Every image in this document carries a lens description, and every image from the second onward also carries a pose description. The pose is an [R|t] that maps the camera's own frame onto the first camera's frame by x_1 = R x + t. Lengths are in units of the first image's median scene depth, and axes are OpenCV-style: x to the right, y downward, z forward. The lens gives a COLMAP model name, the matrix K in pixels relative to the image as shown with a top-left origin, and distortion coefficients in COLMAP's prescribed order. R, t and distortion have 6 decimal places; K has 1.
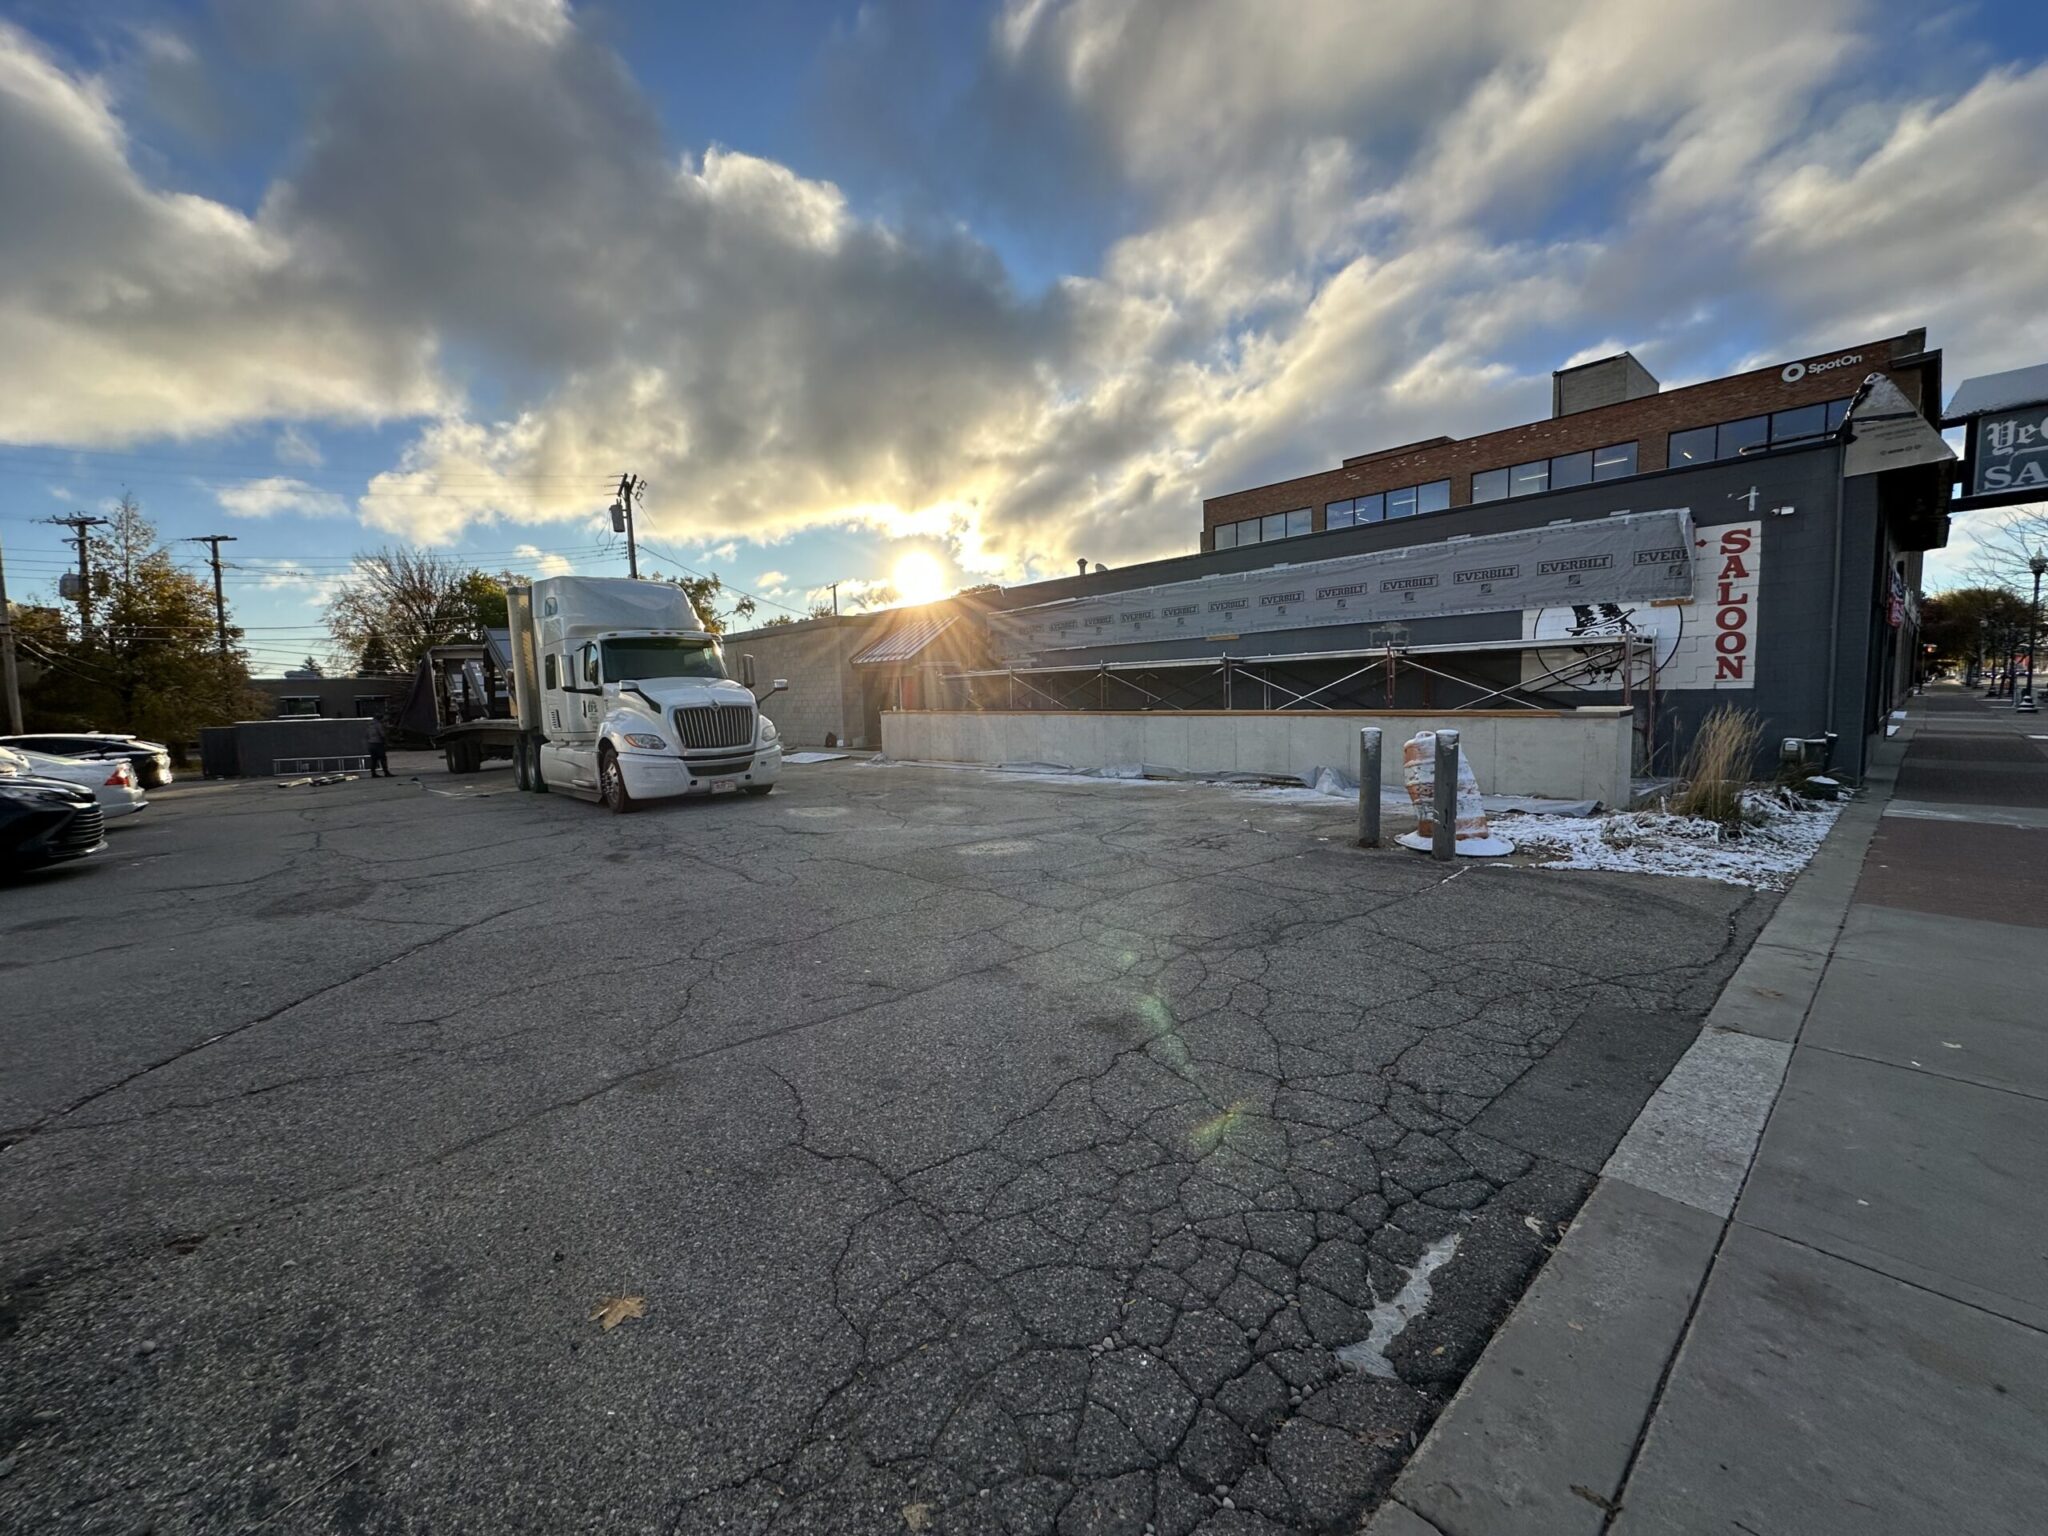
lens RADIAL K [[813.3, 0, 1025.2], [0, 813.3, 761.8], [0, 0, 1]] dist [-0.001091, -0.000214]
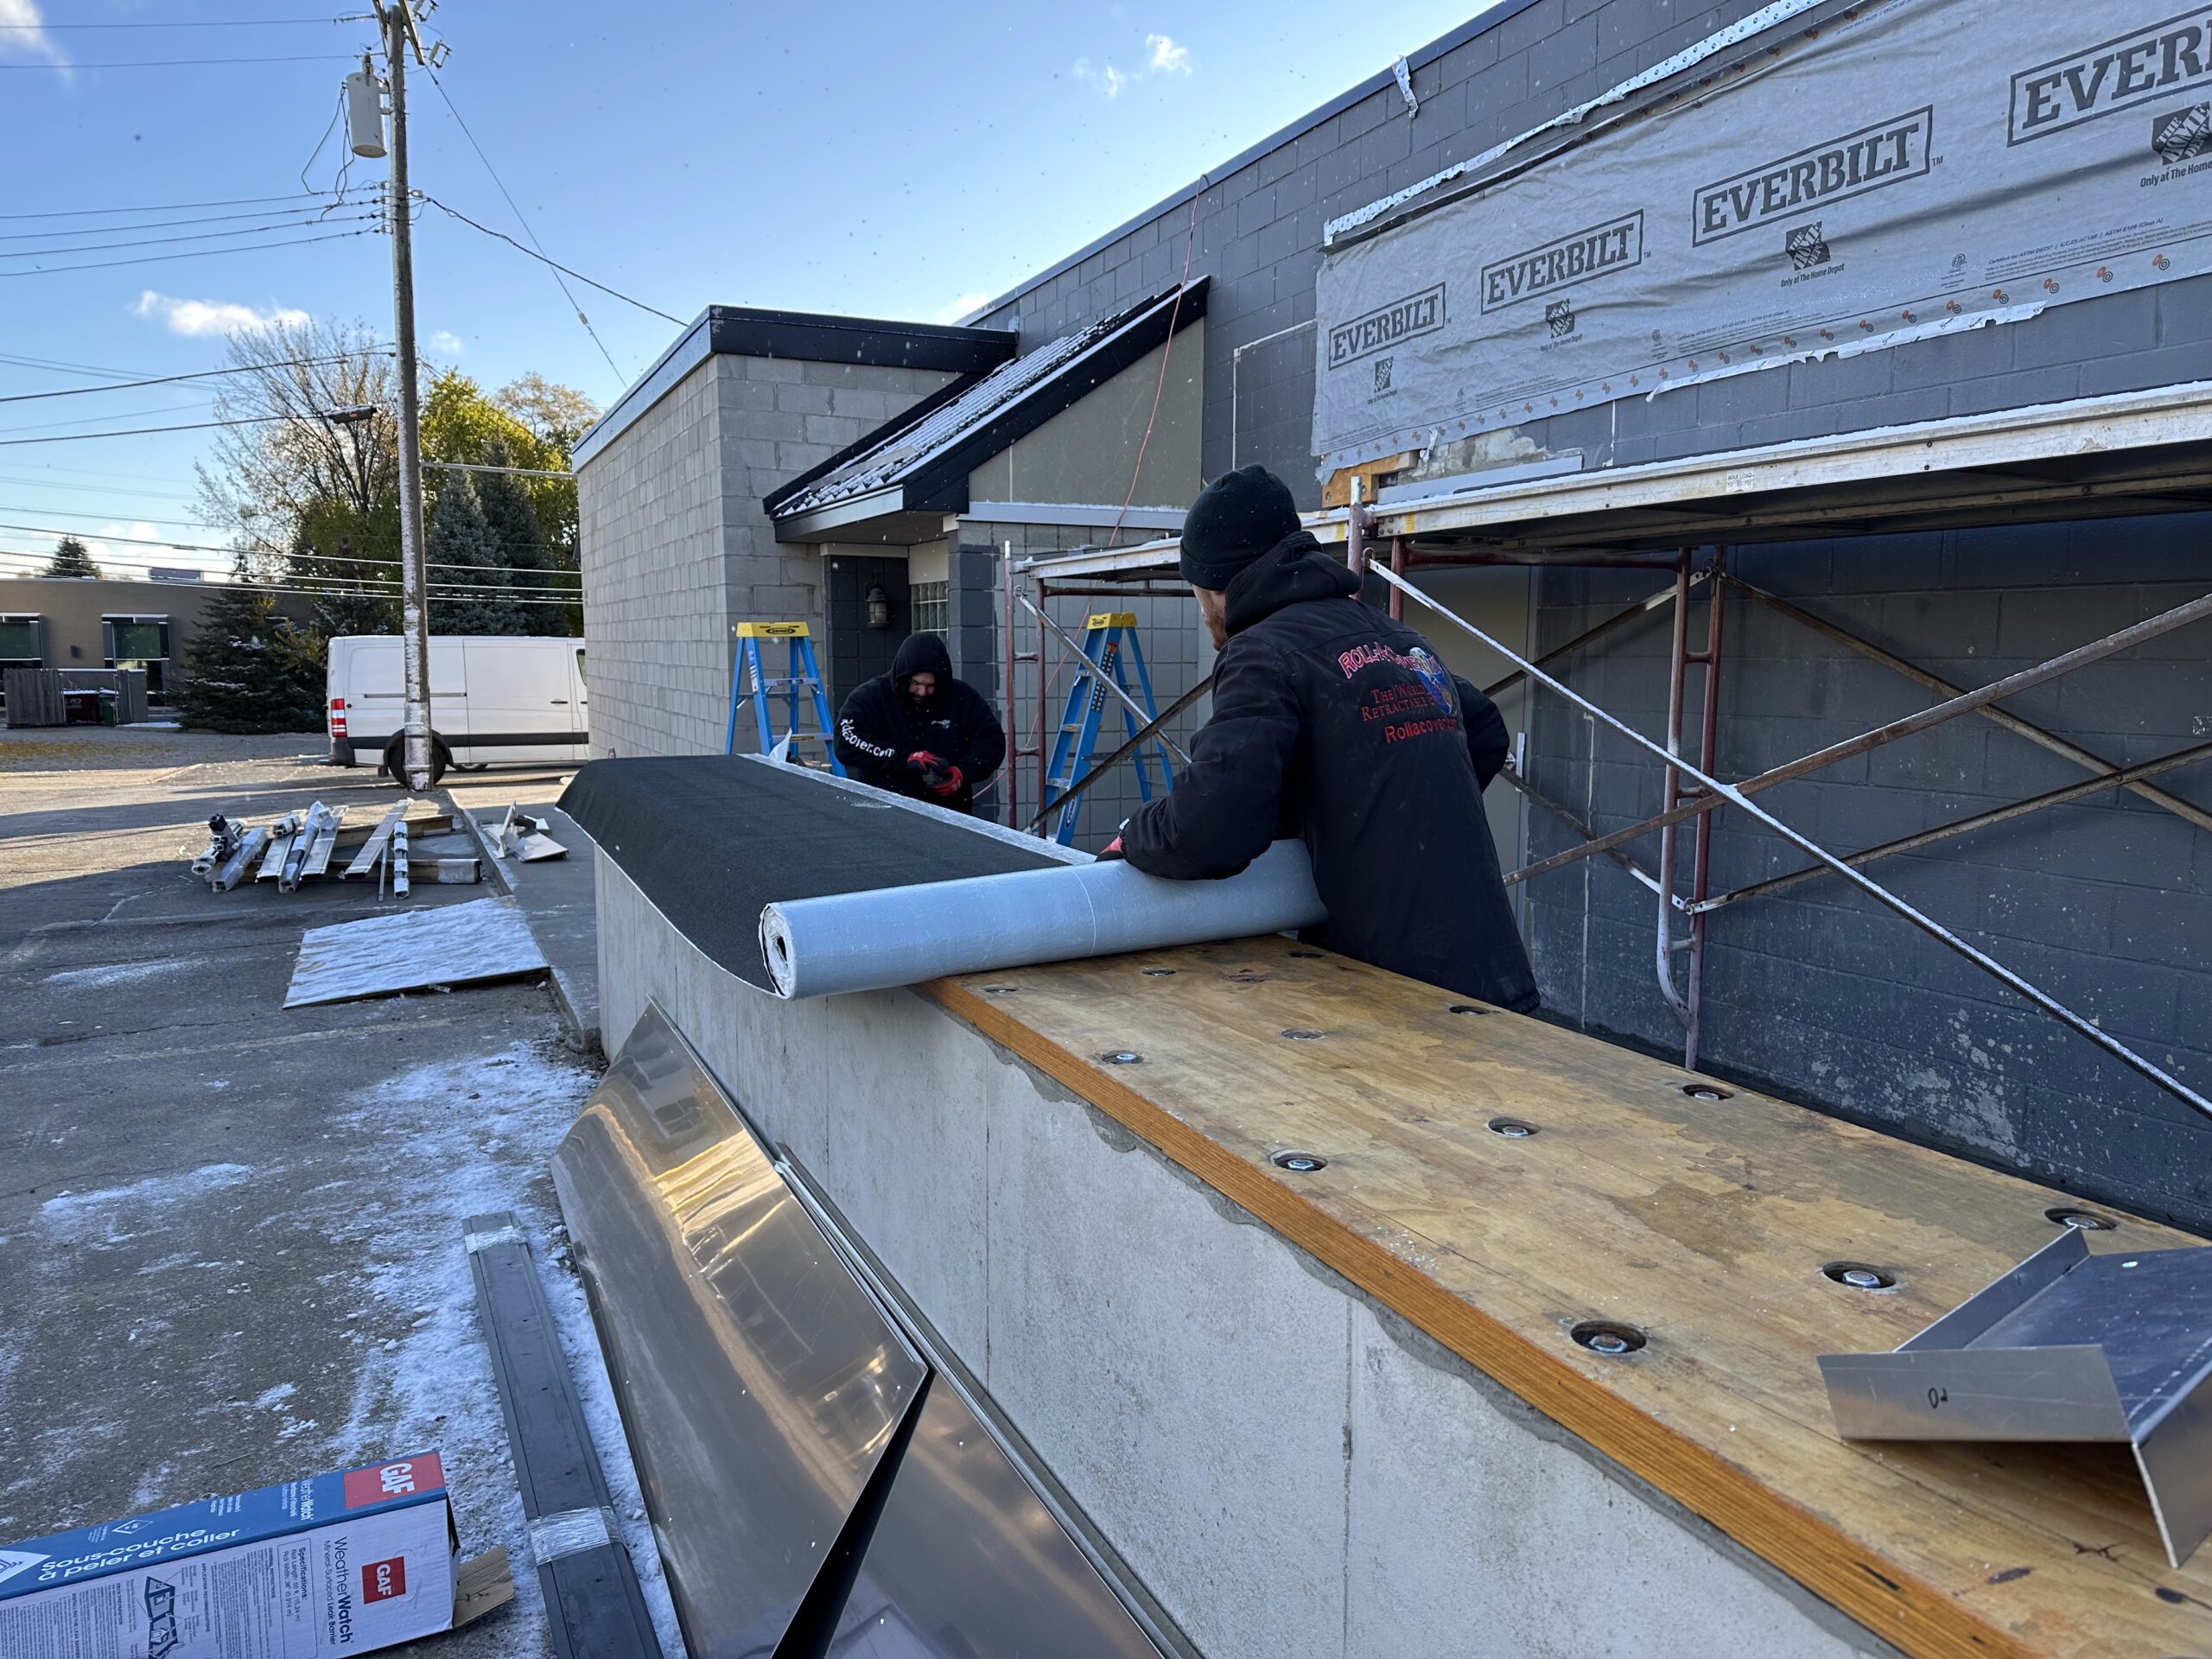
lens RADIAL K [[1515.5, 0, 1172.9], [0, 1515.5, 865.4], [0, 0, 1]] dist [-0.045090, 0.003931]
pose [[0.967514, 0.072140, -0.242305, 0.018688], [-0.057917, 0.996182, 0.065326, -0.112774], [0.246093, -0.049170, 0.967998, 1.218719]]
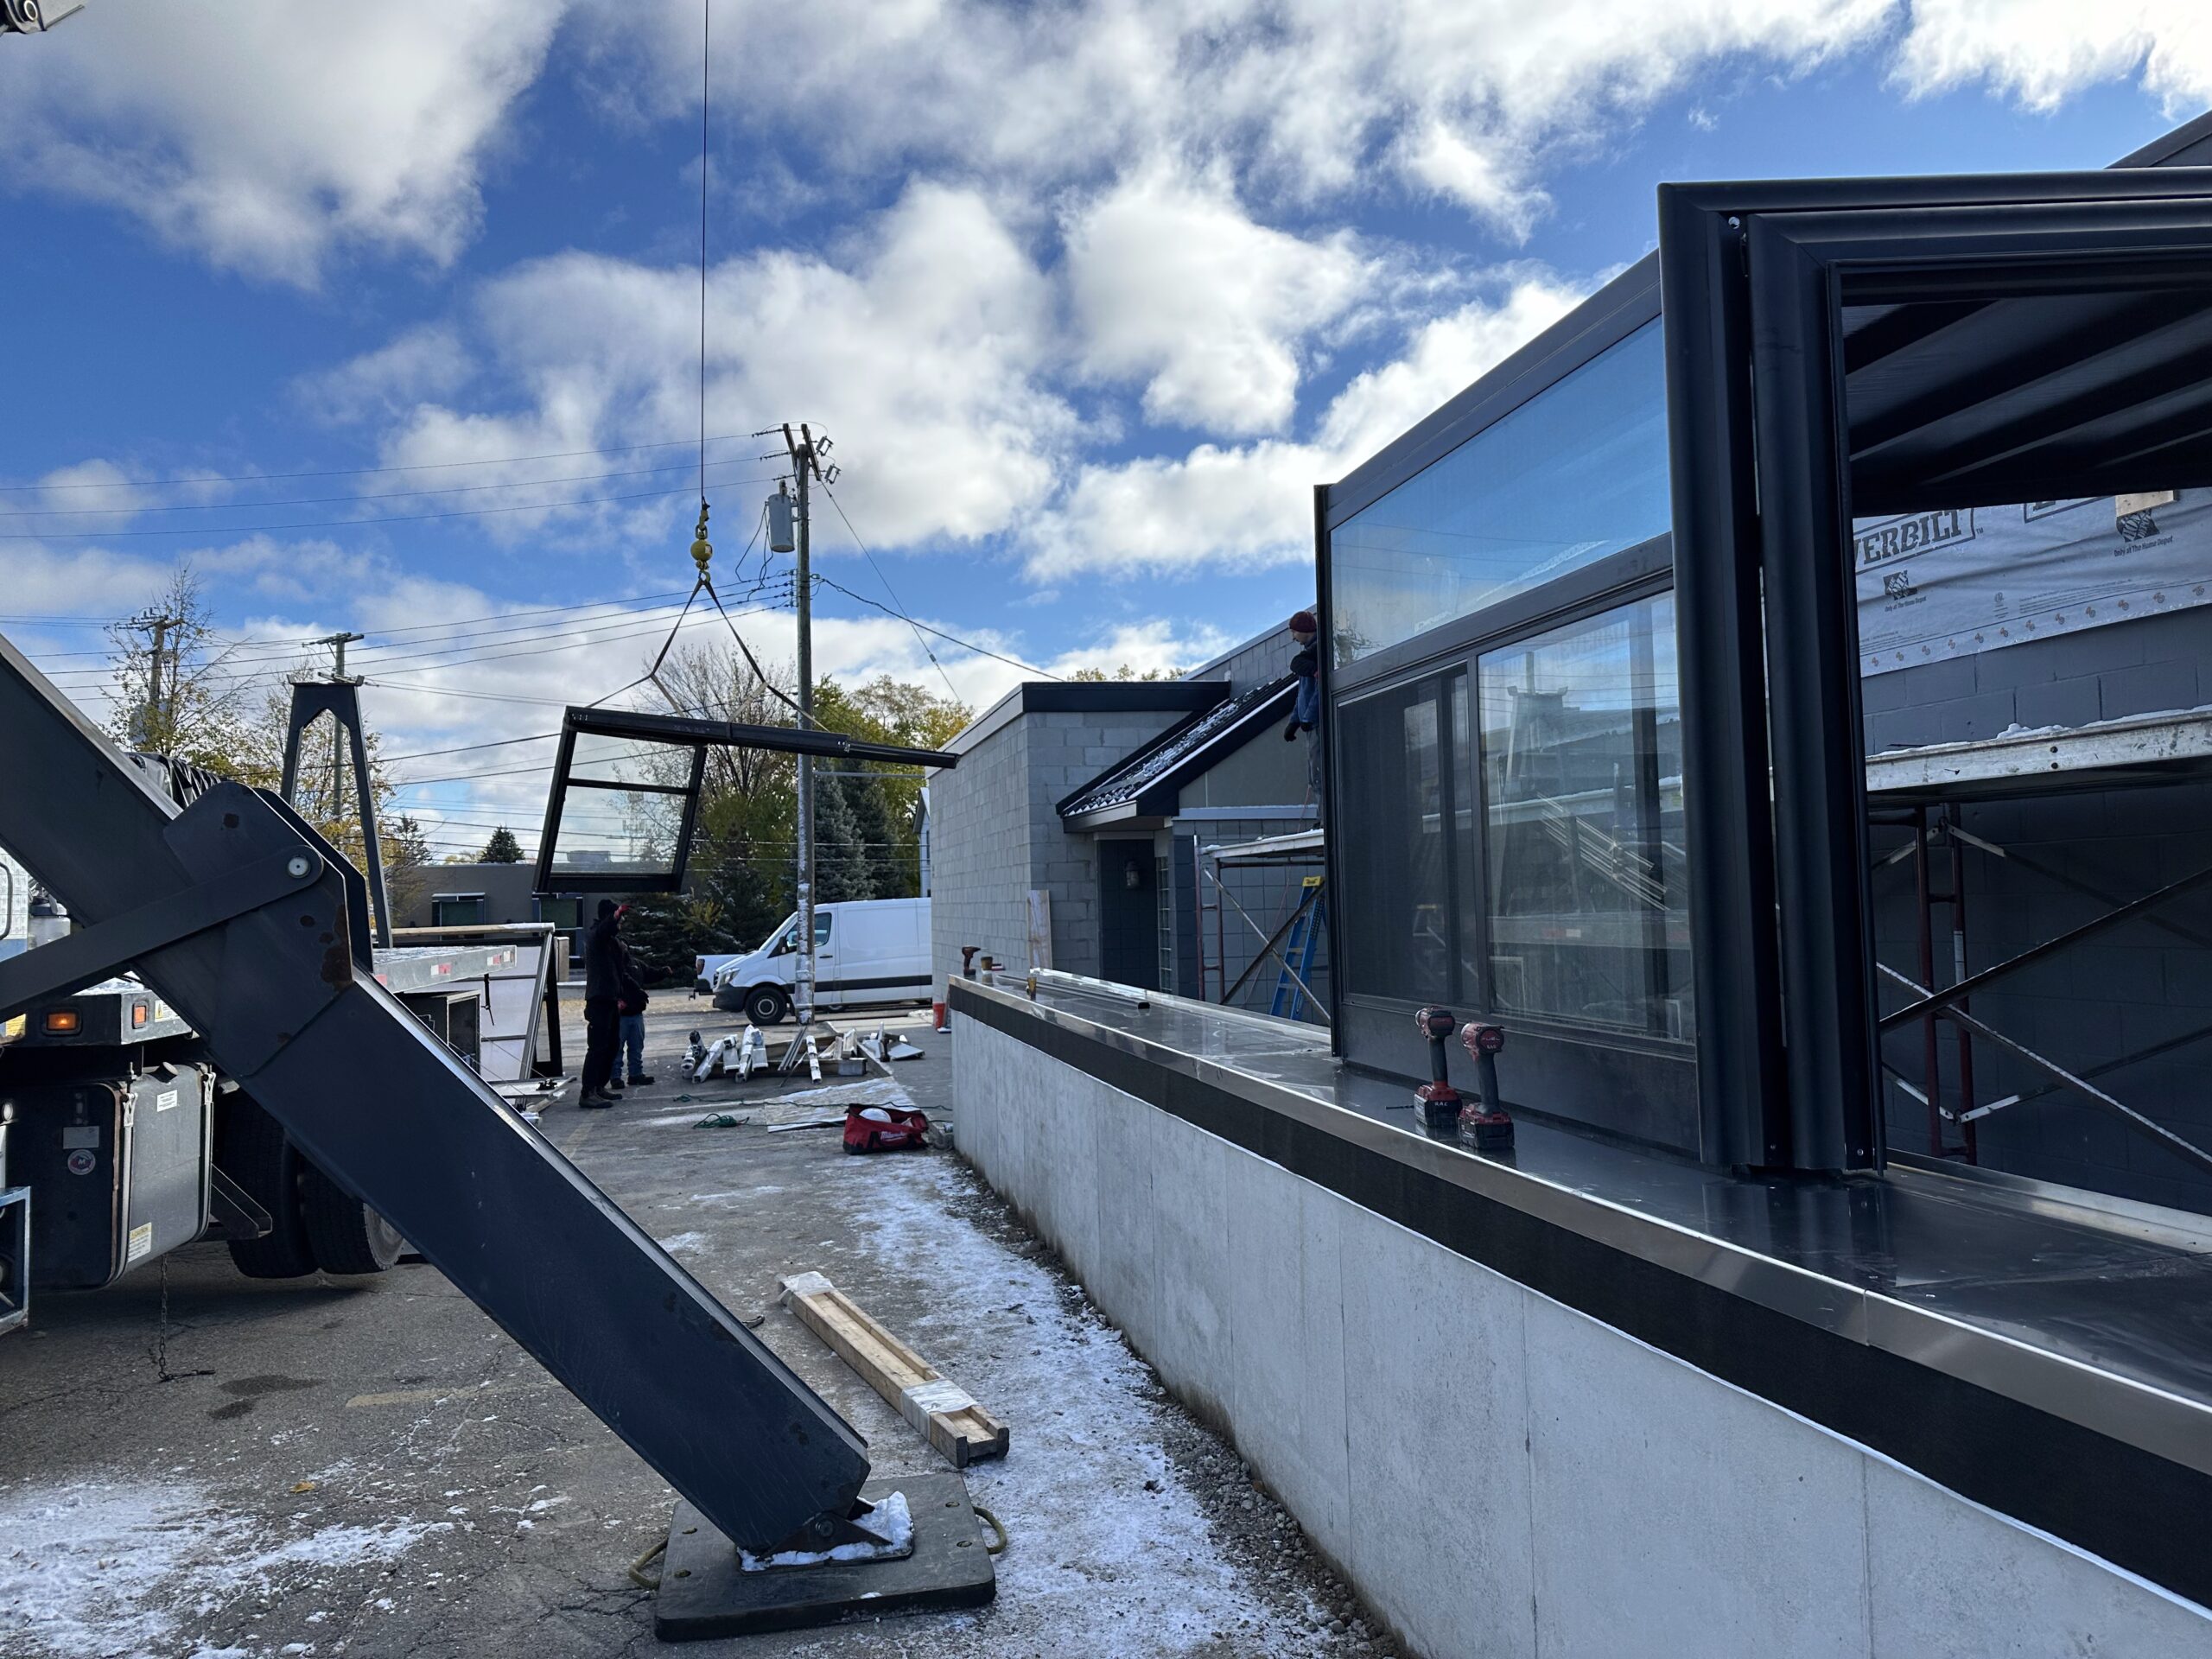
lens RADIAL K [[1529.1, 0, 1103.9], [0, 1529.1, 815.7], [0, 0, 1]] dist [0.055339, 0.000429]
pose [[0.876857, -0.021512, -0.480270, 0.227498], [-0.039621, 0.992366, -0.116789, -0.093879], [0.479116, 0.121436, 0.869311, 0.897349]]
